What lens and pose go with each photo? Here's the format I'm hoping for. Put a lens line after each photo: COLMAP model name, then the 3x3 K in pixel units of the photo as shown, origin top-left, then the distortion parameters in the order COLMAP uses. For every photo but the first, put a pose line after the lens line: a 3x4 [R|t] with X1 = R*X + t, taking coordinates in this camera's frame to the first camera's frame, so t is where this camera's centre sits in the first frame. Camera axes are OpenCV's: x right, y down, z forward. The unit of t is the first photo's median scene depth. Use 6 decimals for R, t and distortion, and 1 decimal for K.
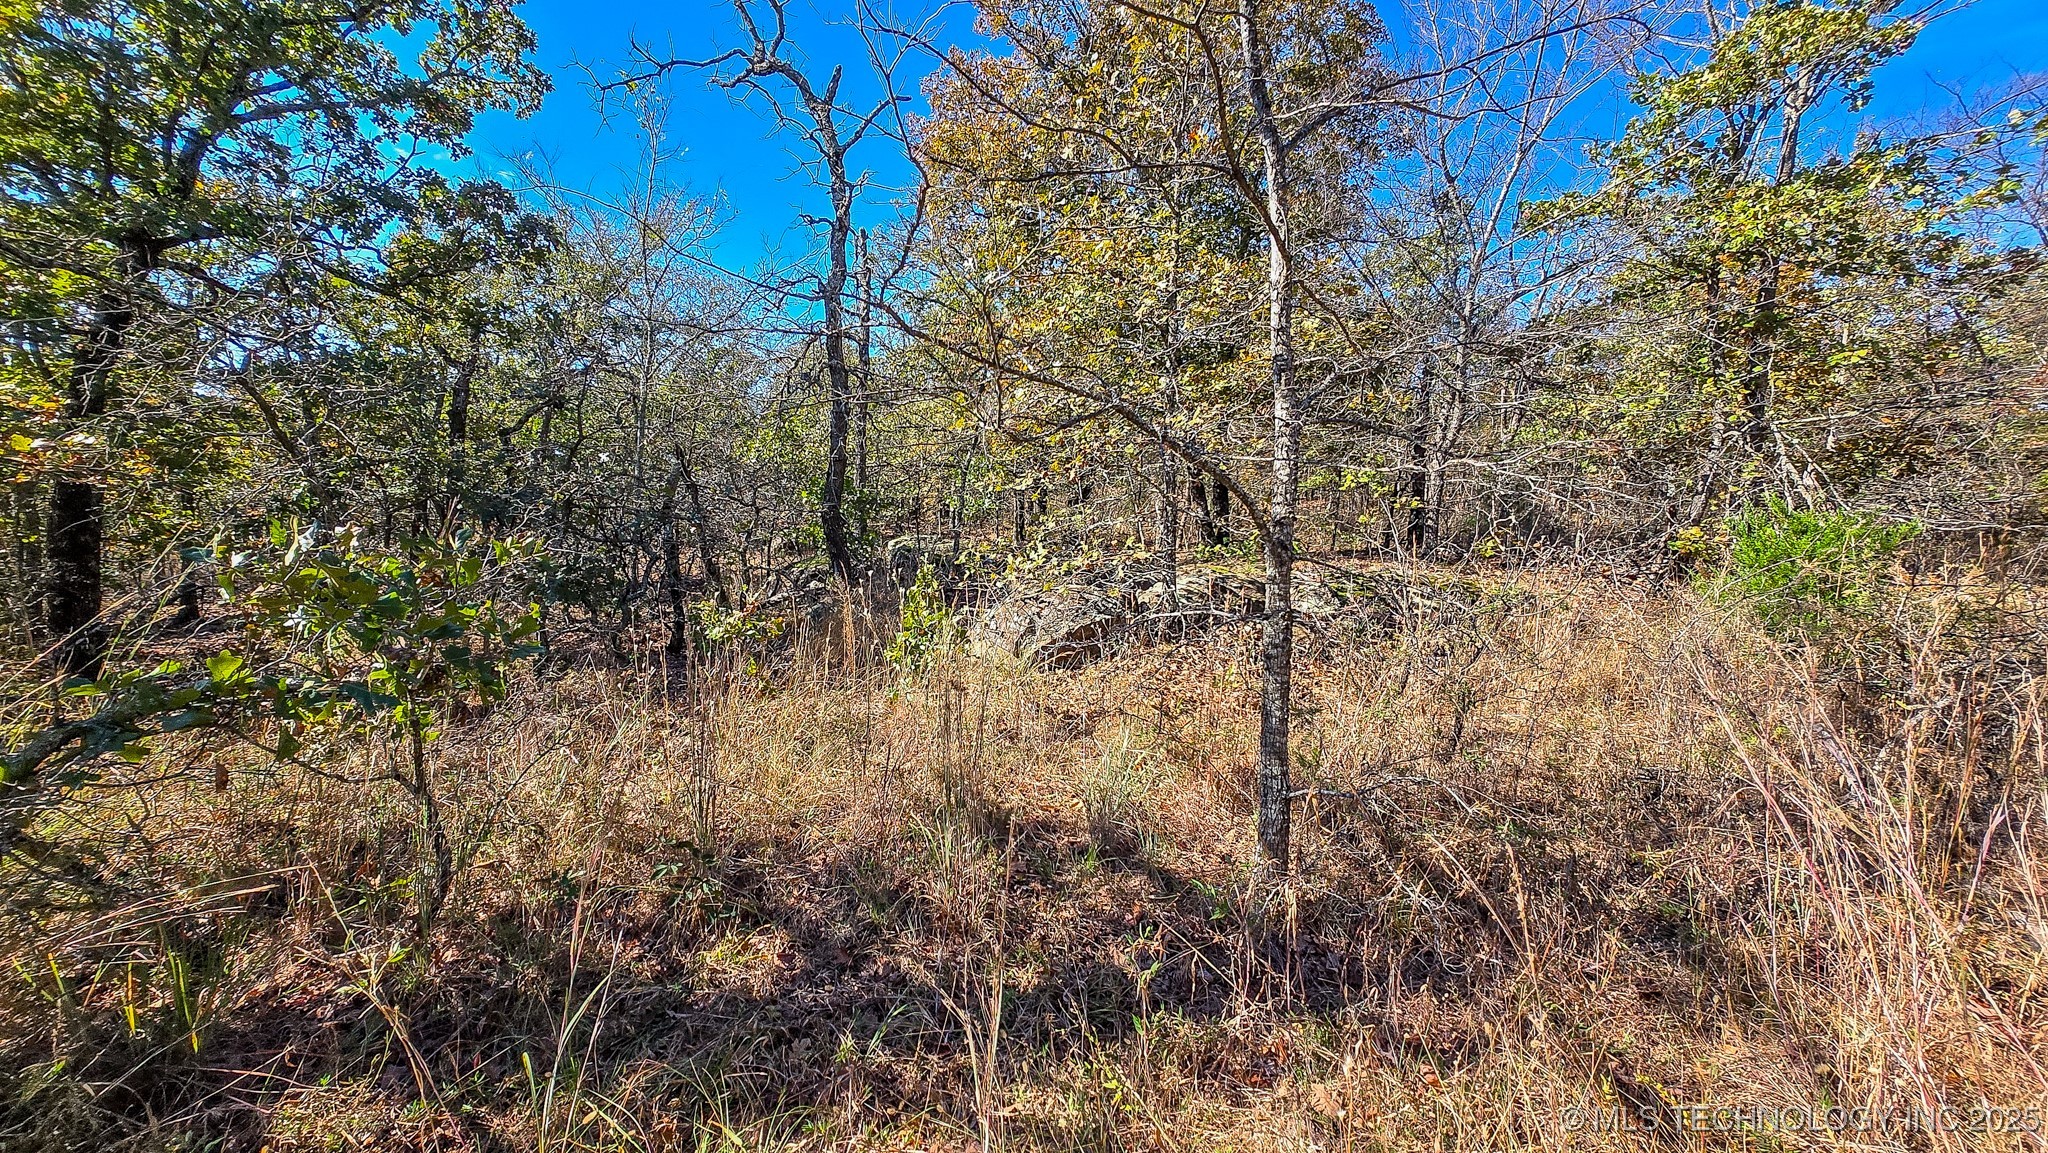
lens RADIAL K [[812.8, 0, 1012.7], [0, 812.8, 579.7], [0, 0, 1]] dist [-0.000158, -0.000084]
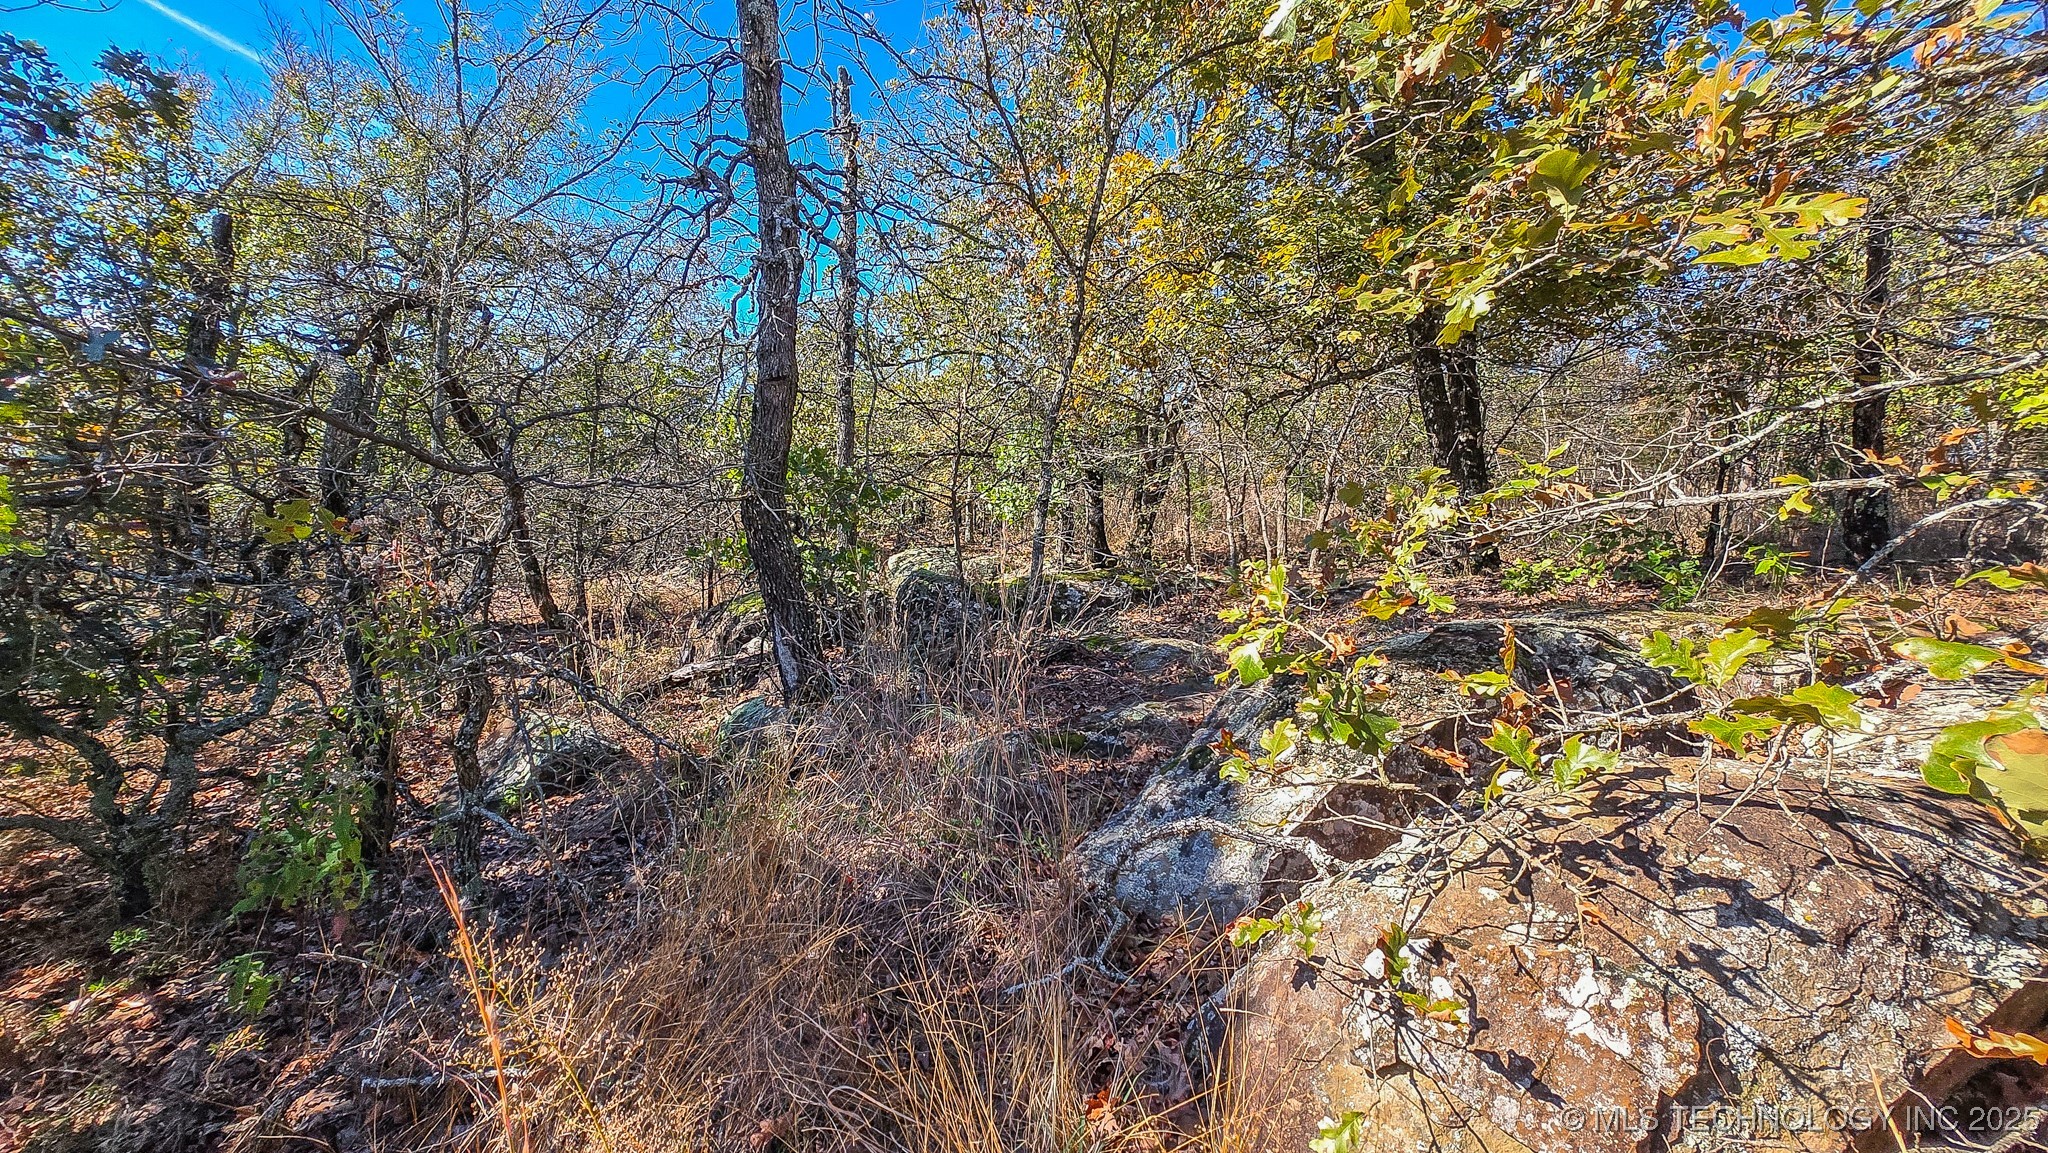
lens RADIAL K [[812.8, 0, 1012.7], [0, 812.8, 579.7], [0, 0, 1]] dist [-0.000158, -0.000084]
pose [[0.999883, -0.014772, 0.003852, -0.073304], [0.014816, 0.999825, -0.011428, -0.027557], [-0.003683, 0.011484, 0.999927, 0.446683]]
